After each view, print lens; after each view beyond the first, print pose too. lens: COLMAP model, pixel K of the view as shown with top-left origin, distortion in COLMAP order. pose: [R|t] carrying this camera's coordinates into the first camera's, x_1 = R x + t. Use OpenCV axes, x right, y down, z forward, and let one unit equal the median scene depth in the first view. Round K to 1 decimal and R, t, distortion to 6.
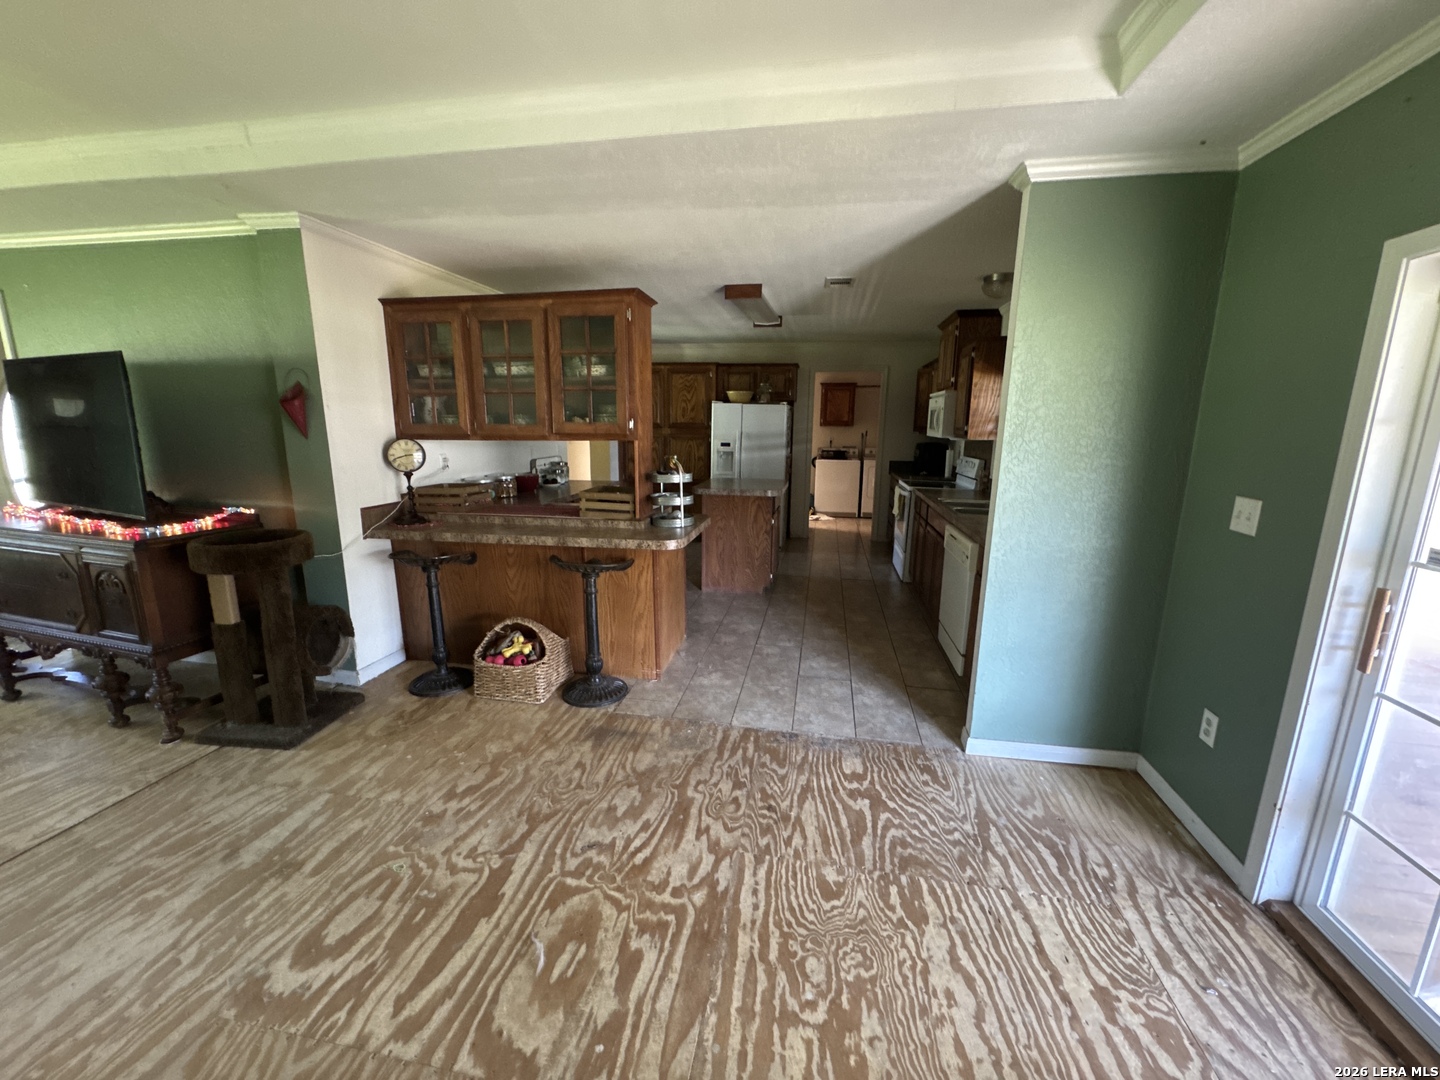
lens RADIAL K [[572.8, 0, 720.1], [0, 572.8, 537.2], [0, 0, 1]] dist [-0.002144, 0.000063]
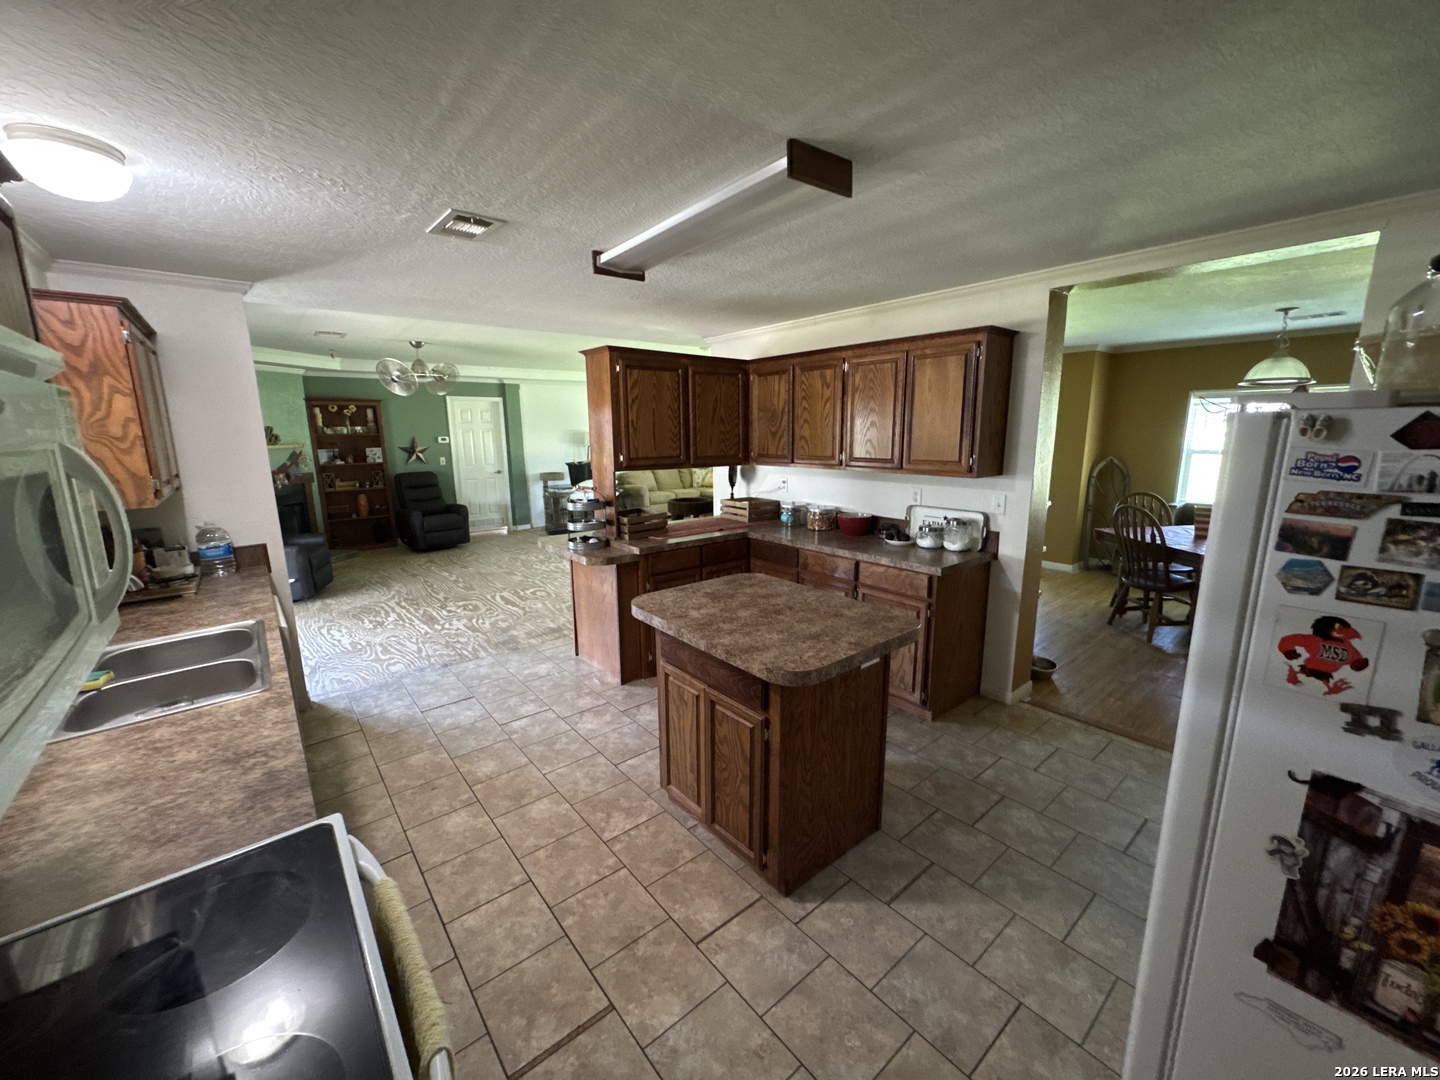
lens RADIAL K [[572.8, 0, 718.2], [0, 572.8, 543.2], [0, 0, 1]] dist [-0.002144, 0.000063]
pose [[-0.644748, 0.149613, -0.749611, 1.142280], [-0.147004, 0.938084, 0.313670, -0.808340], [0.750126, 0.312434, -0.582834, 3.568234]]
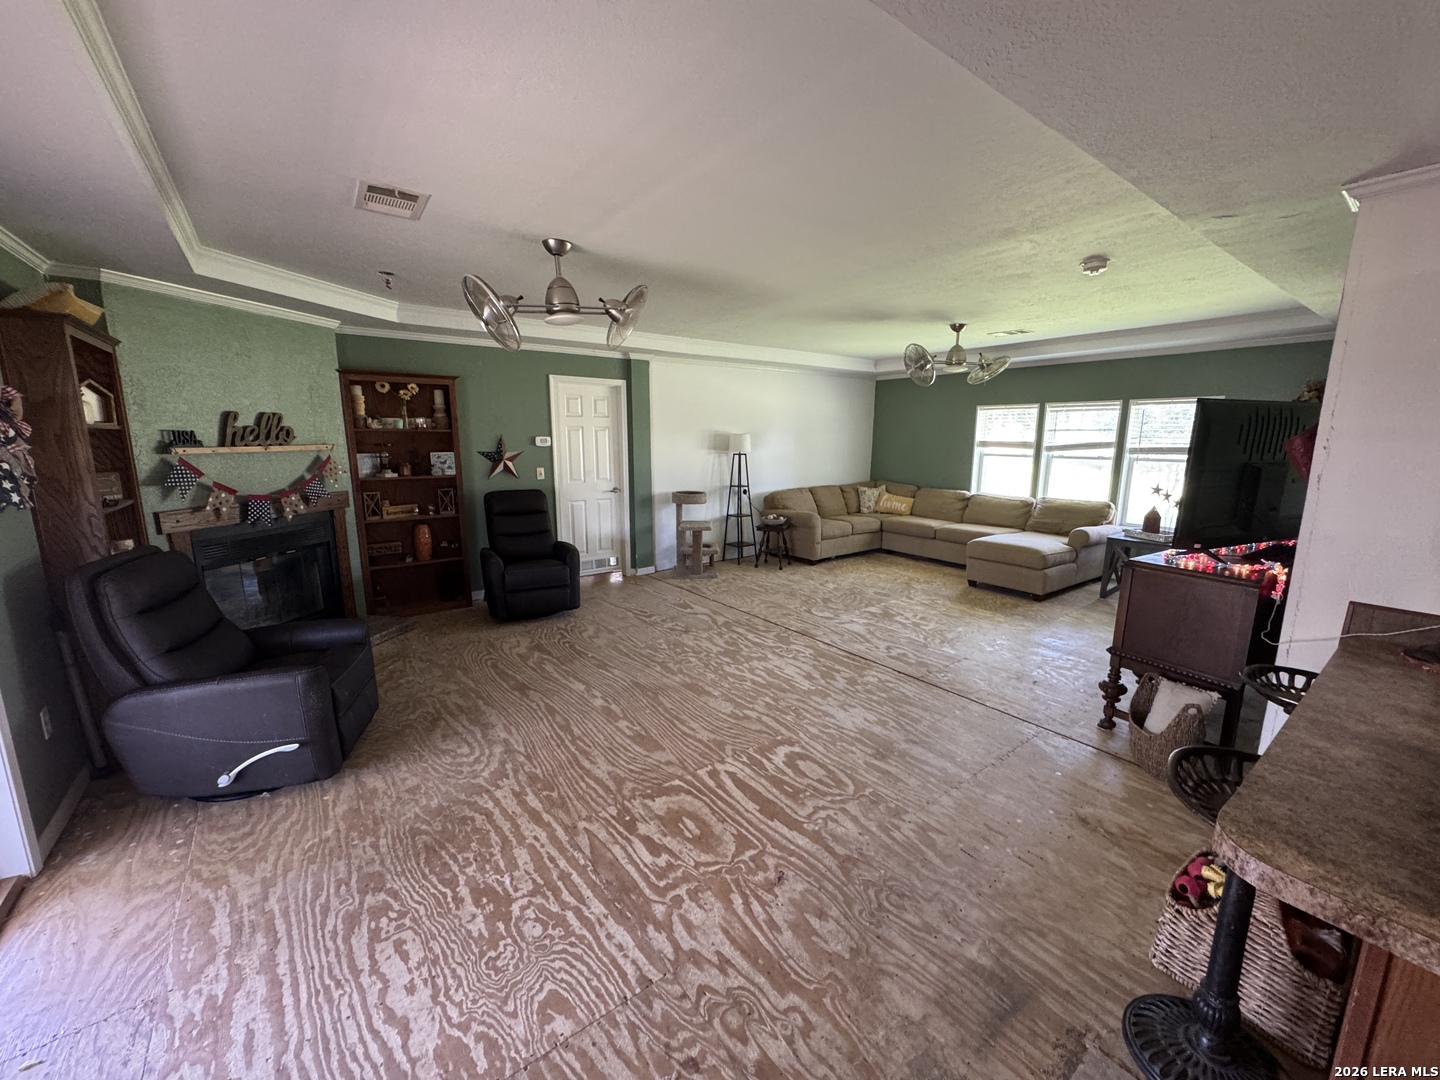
lens RADIAL K [[572.8, 0, 717.8], [0, 572.8, 544.1], [0, 0, 1]] dist [-0.002144, 0.000063]
pose [[-0.679420, 0.125823, -0.722881, 0.584025], [-0.154695, 0.938481, 0.308745, -0.360406], [0.717257, 0.321594, -0.618159, 1.551011]]
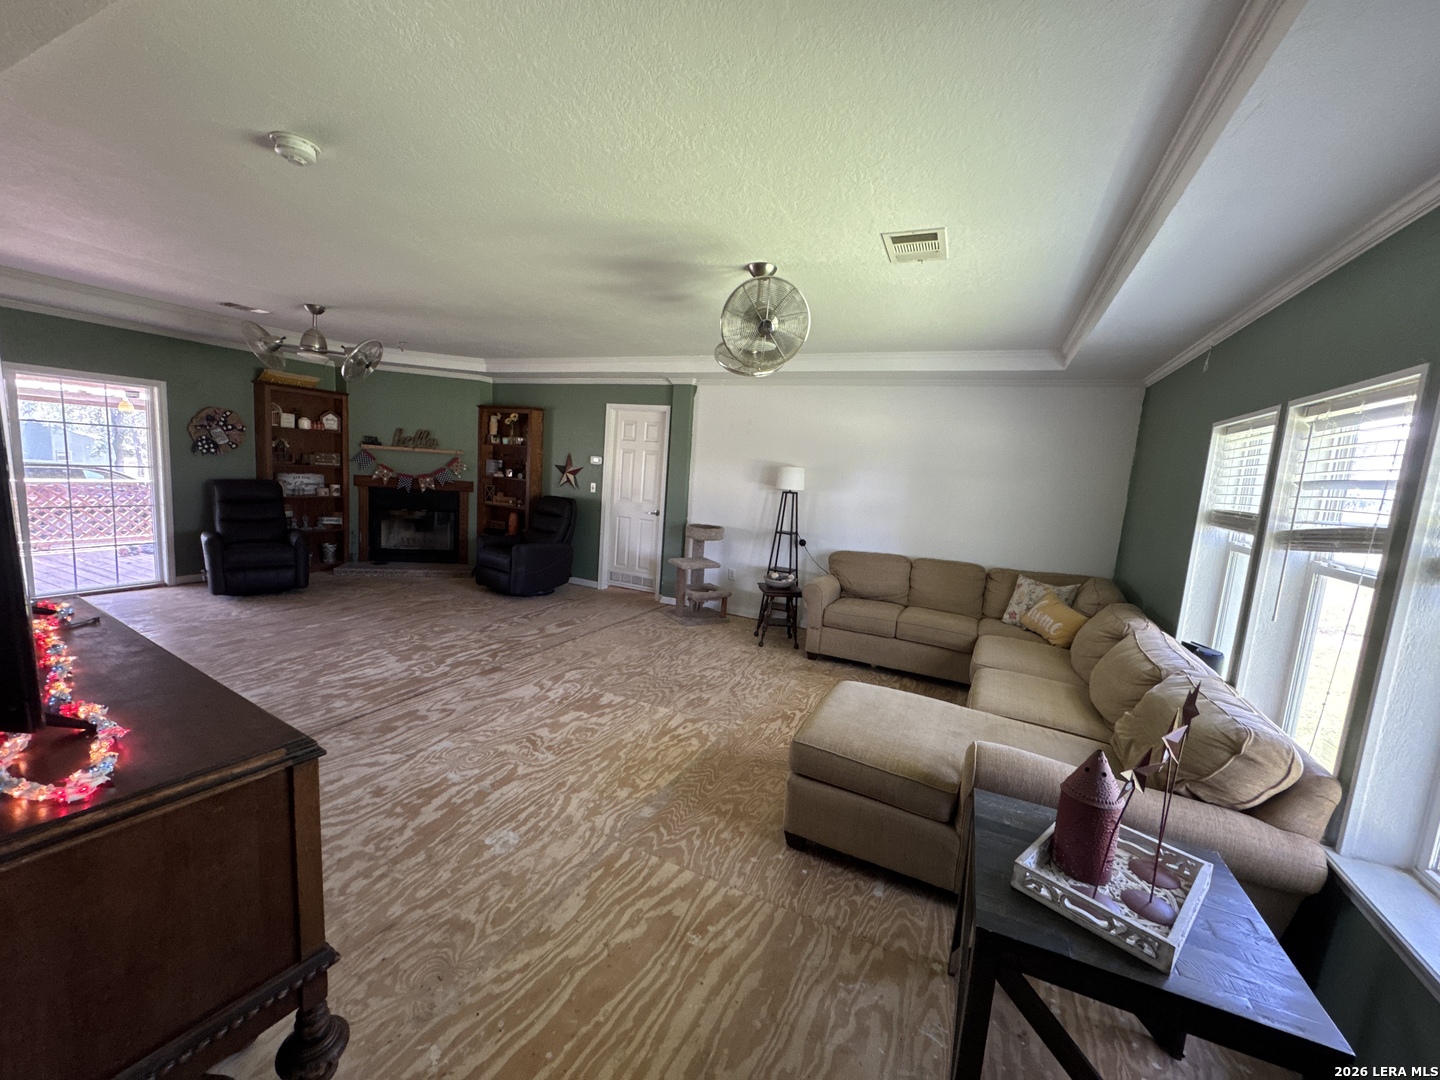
lens RADIAL K [[572.8, 0, 714.7], [0, 572.8, 540.1], [0, 0, 1]] dist [-0.002144, 0.000063]
pose [[-0.962470, -0.113538, 0.246498, -2.871190], [-0.029914, 0.947131, 0.319450, -0.480918], [-0.269736, 0.300087, -0.914981, 2.042580]]
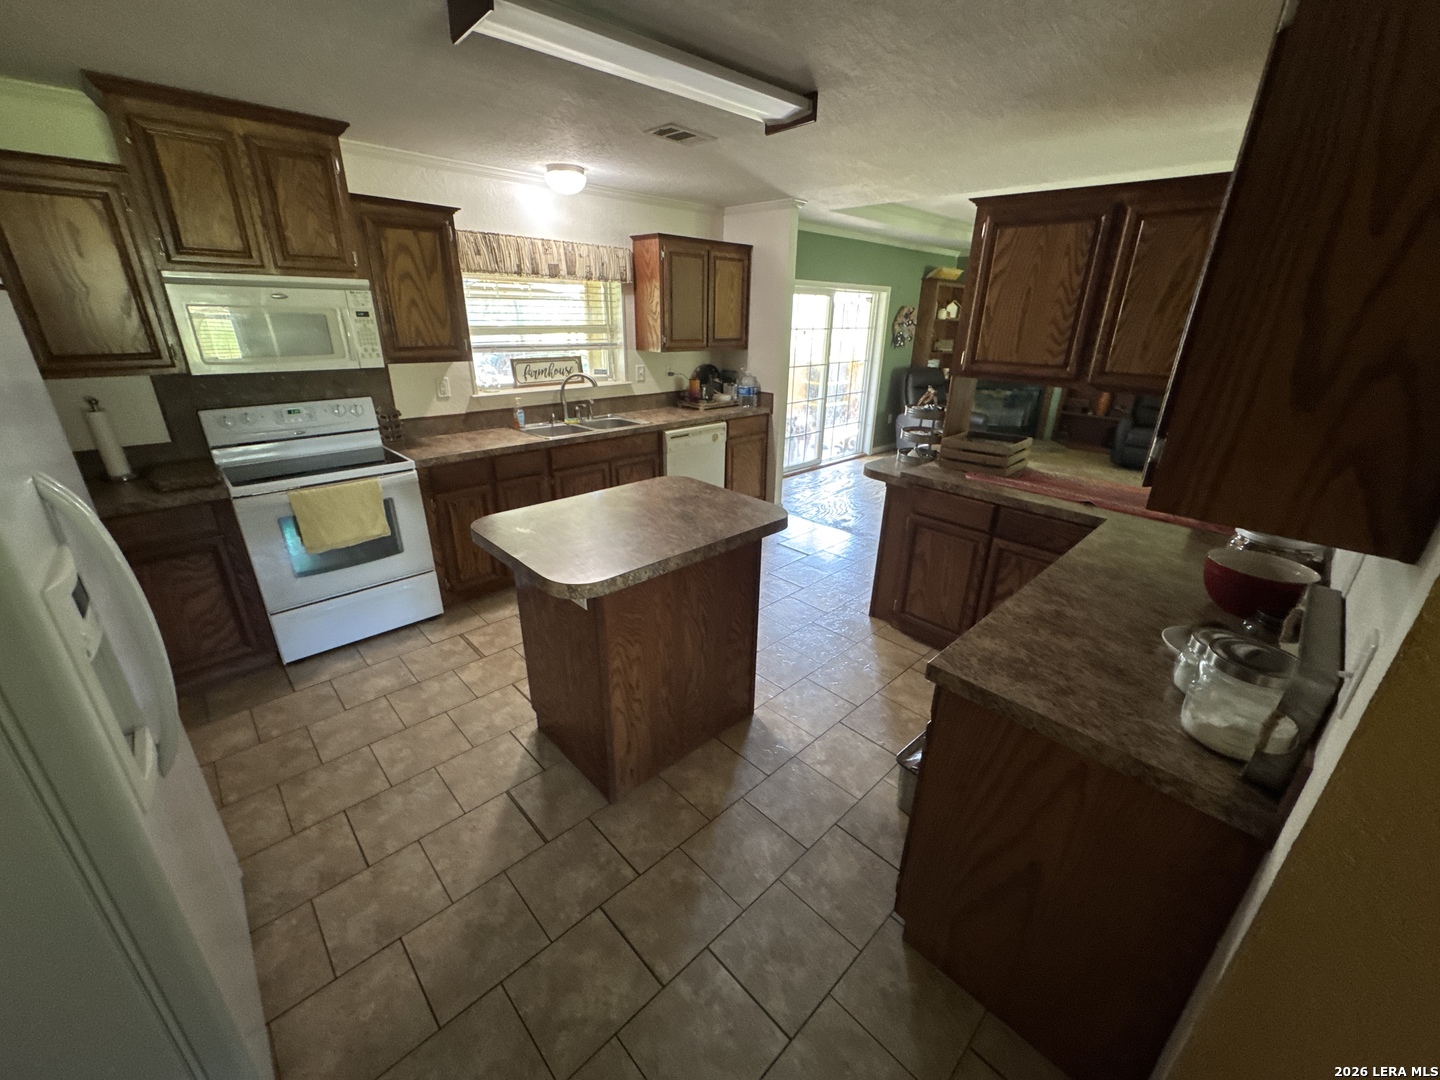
lens RADIAL K [[572.8, 0, 716.5], [0, 572.8, 539.5], [0, 0, 1]] dist [-0.002144, 0.000063]
pose [[-0.805499, -0.242396, 0.540754, -0.715946], [0.091087, 0.851028, 0.517159, -0.847805], [-0.585554, 0.465827, -0.663424, 3.673471]]
